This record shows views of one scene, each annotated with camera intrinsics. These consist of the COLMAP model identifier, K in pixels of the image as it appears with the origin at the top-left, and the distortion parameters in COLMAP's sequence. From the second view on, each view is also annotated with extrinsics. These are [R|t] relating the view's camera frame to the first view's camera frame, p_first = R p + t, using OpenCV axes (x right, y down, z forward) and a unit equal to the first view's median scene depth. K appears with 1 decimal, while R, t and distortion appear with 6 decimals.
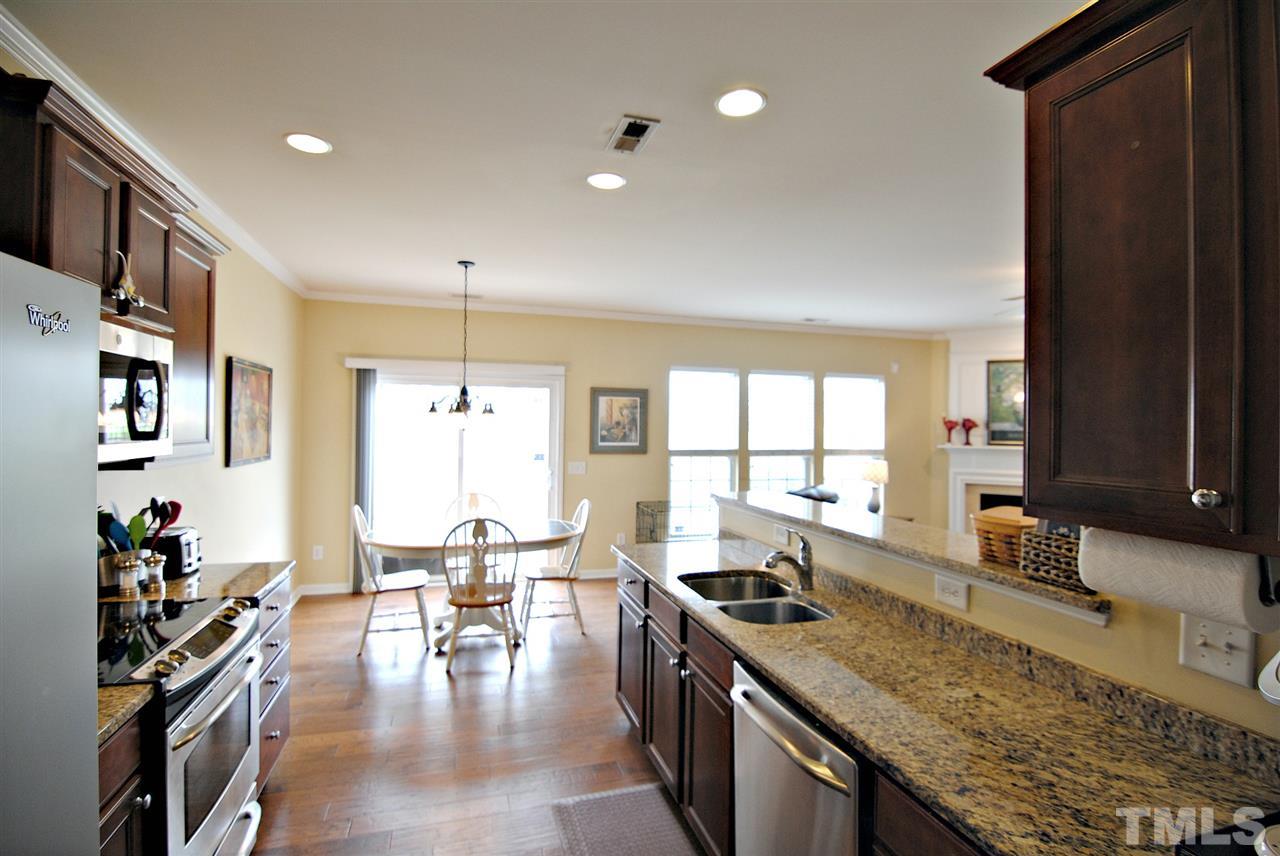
lens RADIAL K [[620.4, 0, 642.8], [0, 620.4, 424.6], [0, 0, 1]] dist [-0.016003, -0.002027]
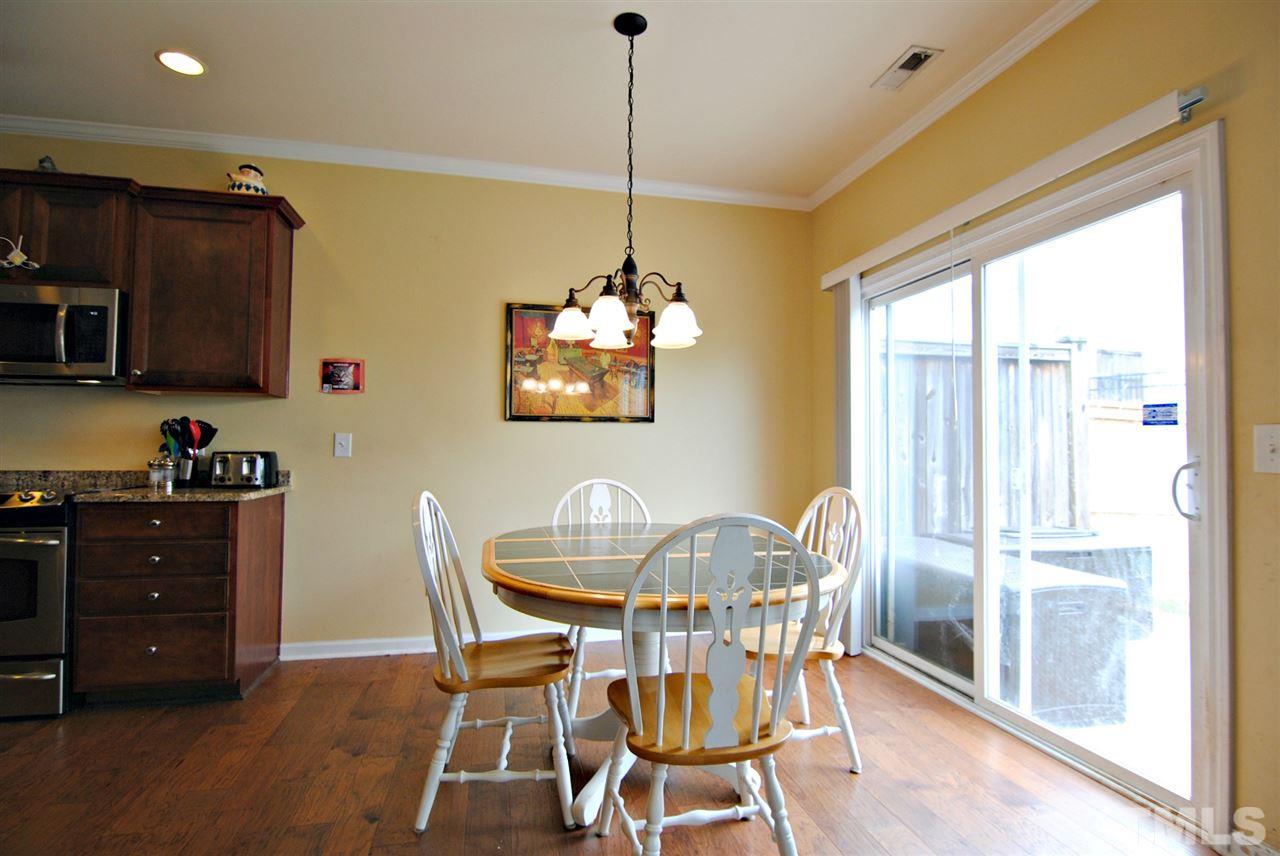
lens RADIAL K [[620.4, 0, 643.3], [0, 620.4, 429.2], [0, 0, 1]] dist [-0.016003, -0.002027]
pose [[-0.044929, -0.045360, -0.997960, 0.253109], [0.000137, 0.998968, -0.045412, 0.121040], [0.998990, -0.002177, -0.044876, 1.239246]]
